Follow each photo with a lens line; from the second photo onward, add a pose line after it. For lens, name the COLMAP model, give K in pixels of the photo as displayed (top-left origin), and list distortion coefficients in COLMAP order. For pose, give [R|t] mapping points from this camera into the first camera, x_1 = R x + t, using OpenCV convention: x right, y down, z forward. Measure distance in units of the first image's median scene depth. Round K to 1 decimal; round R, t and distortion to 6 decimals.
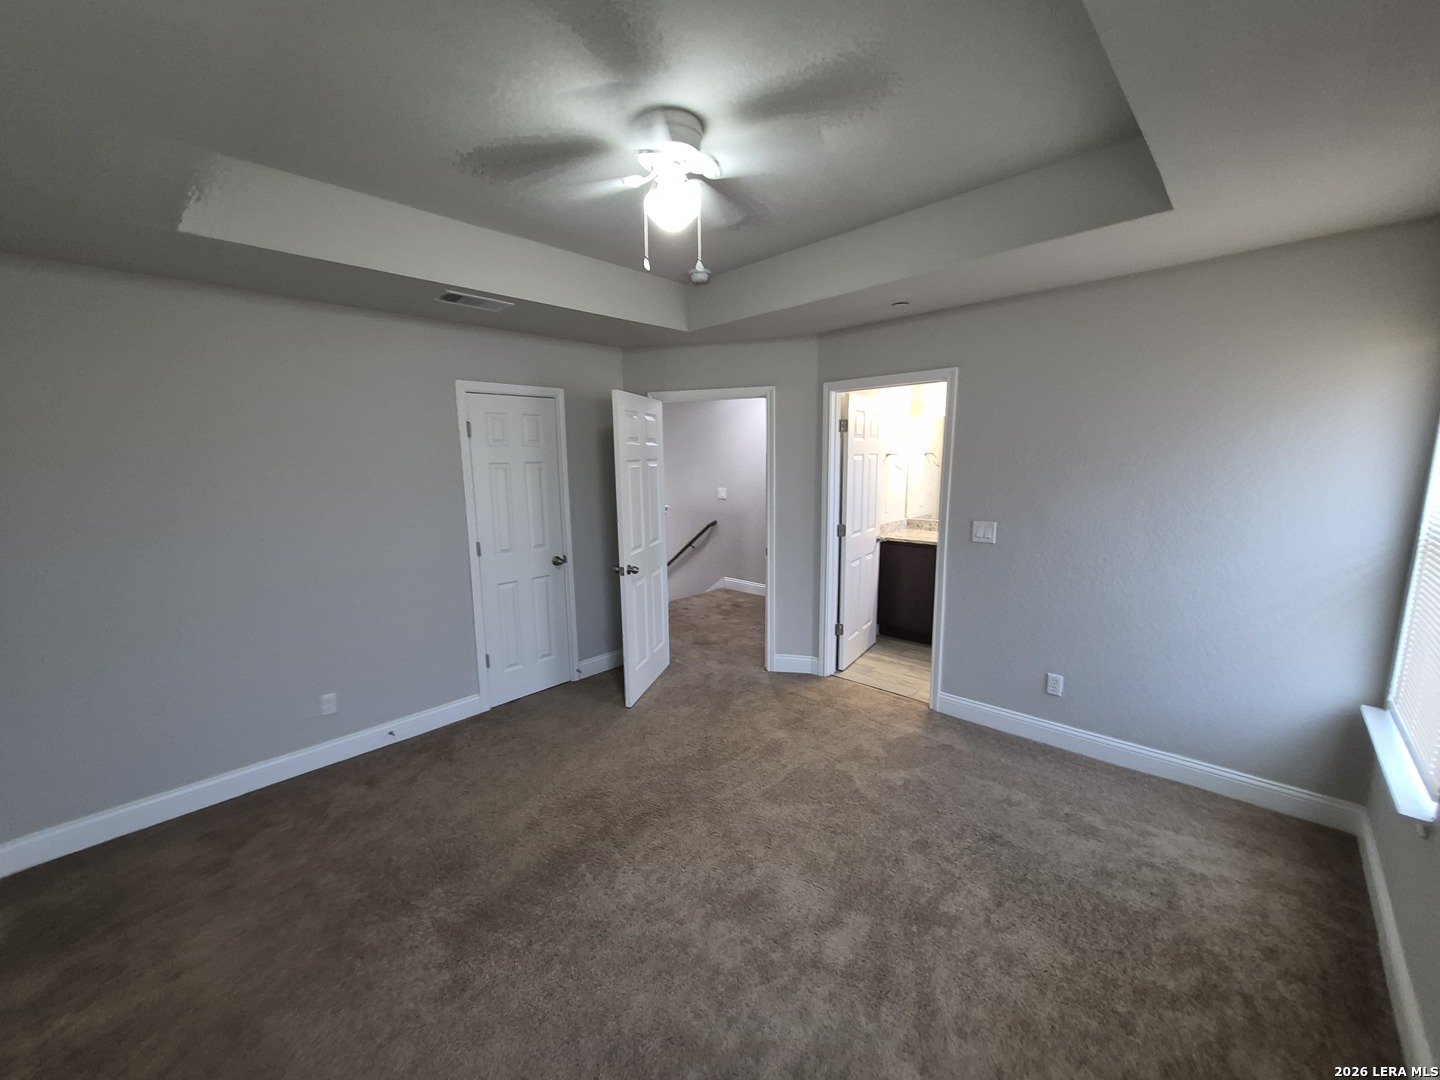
lens RADIAL K [[566.2, 0, 709.9], [0, 566.2, 546.1], [0, 0, 1]] dist [0.007215, -0.000094]
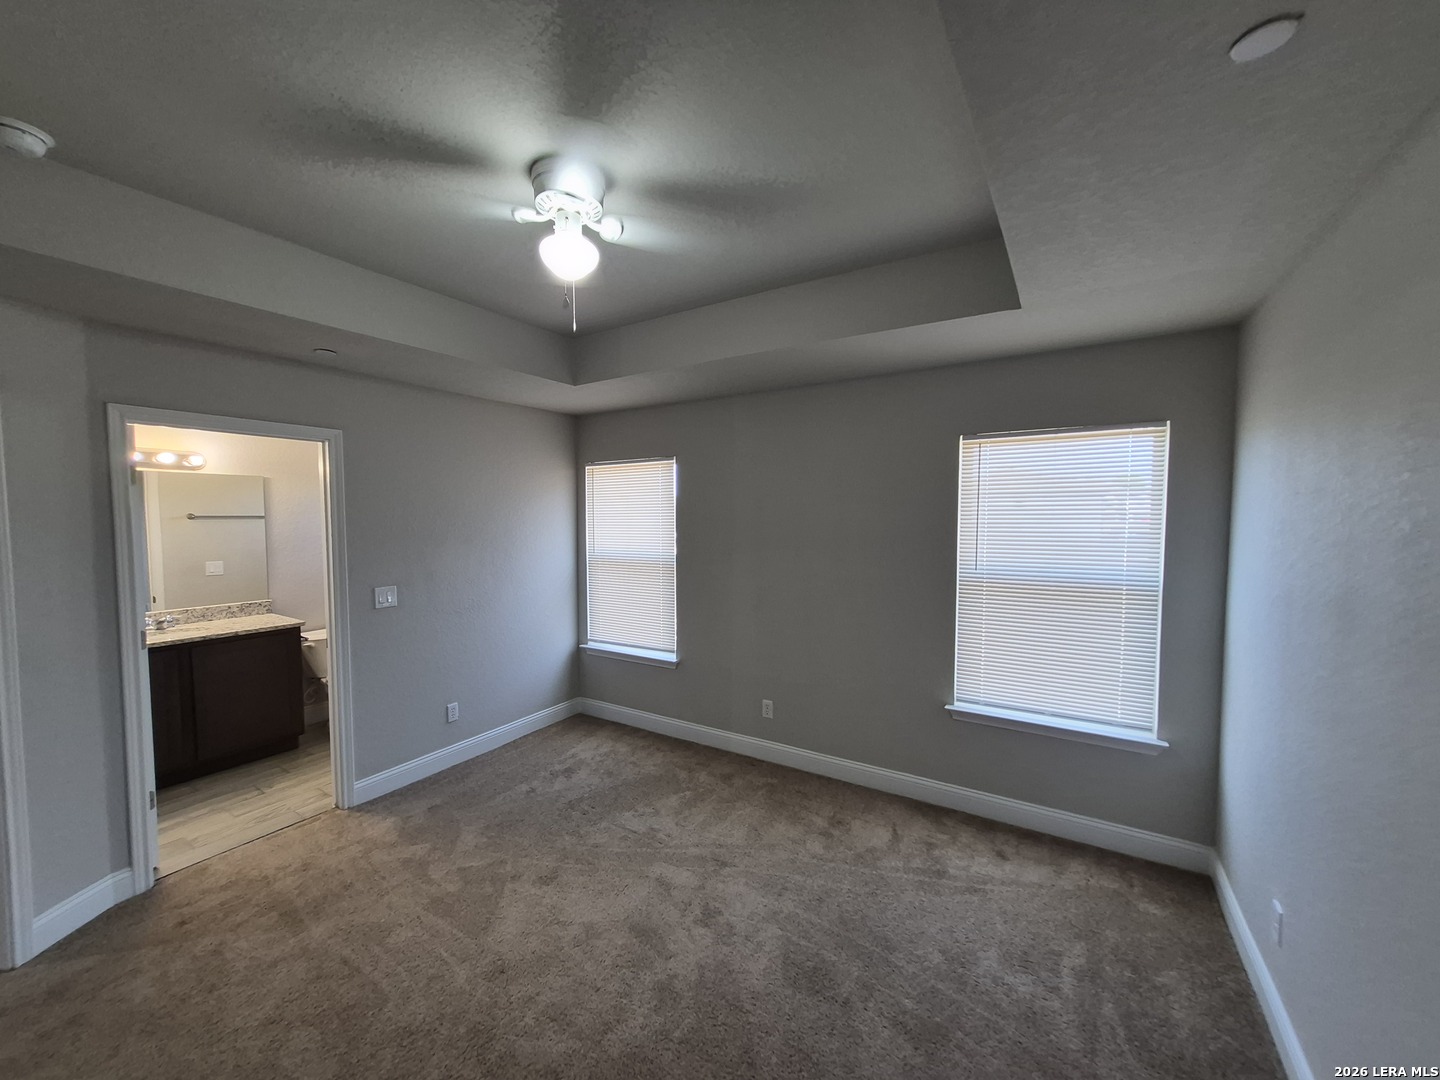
lens RADIAL K [[566.2, 0, 710.9], [0, 566.2, 545.5], [0, 0, 1]] dist [0.007215, -0.000094]
pose [[-0.209989, -0.033513, 0.977129, -0.628025], [0.155031, 0.985627, 0.067121, -0.093579], [-0.965334, 0.165580, -0.201775, 0.619873]]
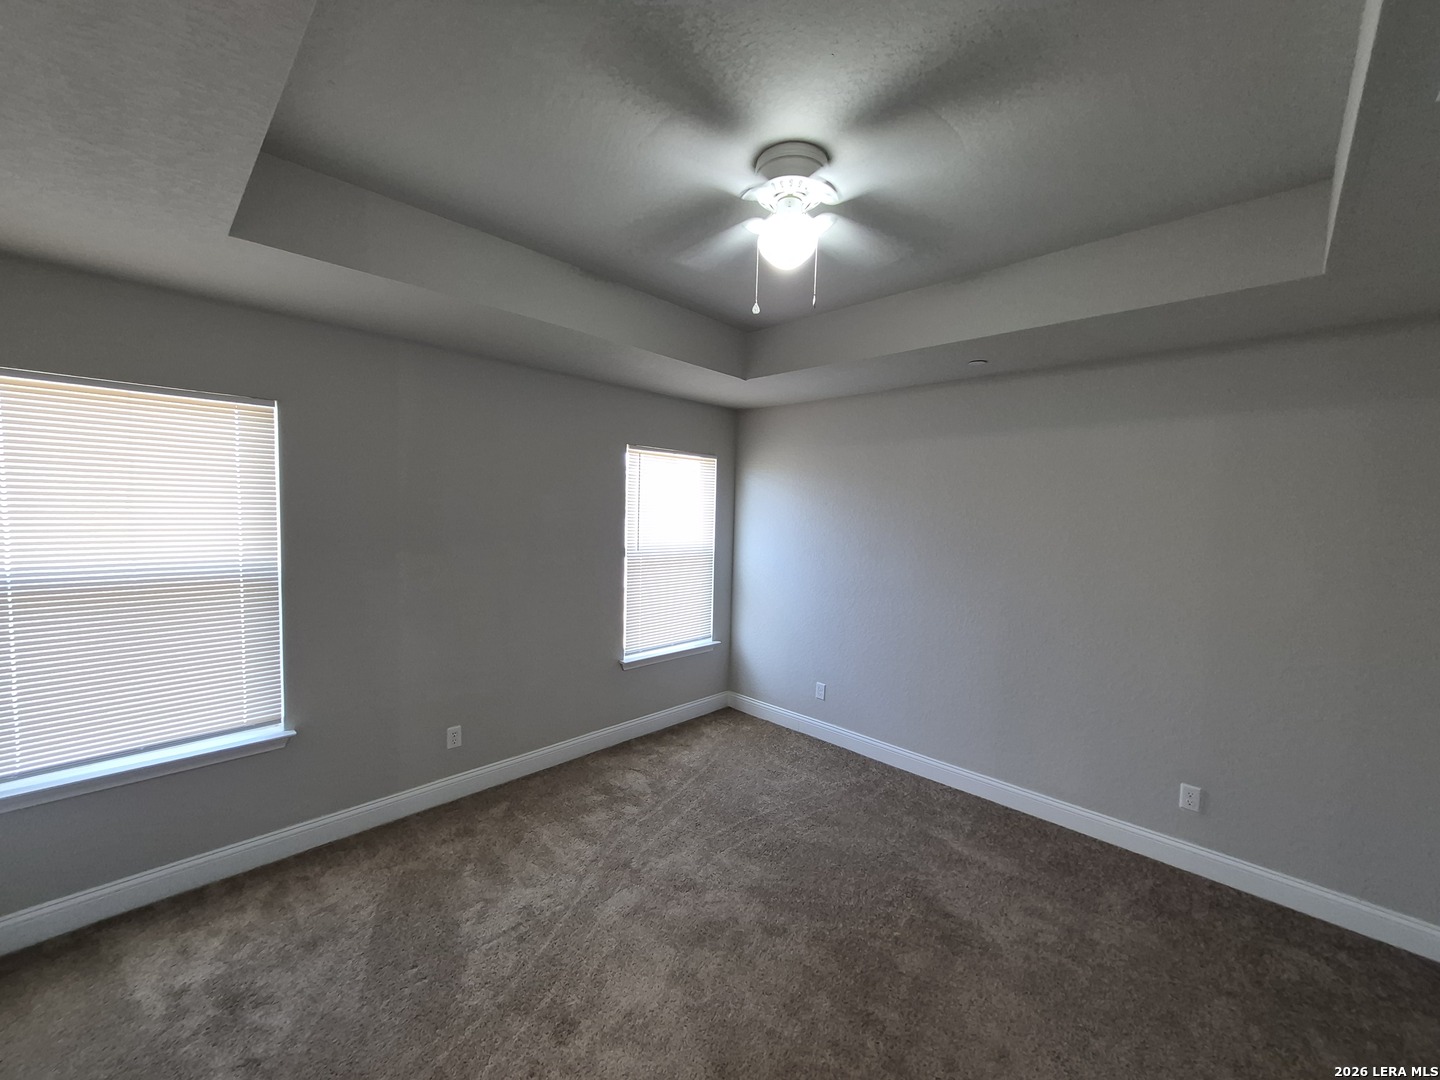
lens RADIAL K [[566.2, 0, 712.3], [0, 566.2, 542.2], [0, 0, 1]] dist [0.007215, -0.000094]
pose [[-0.999968, -0.005837, -0.005411, 0.028971], [-0.006836, 0.978081, 0.208112, -0.192396], [0.004078, 0.208142, -0.978090, 1.192824]]
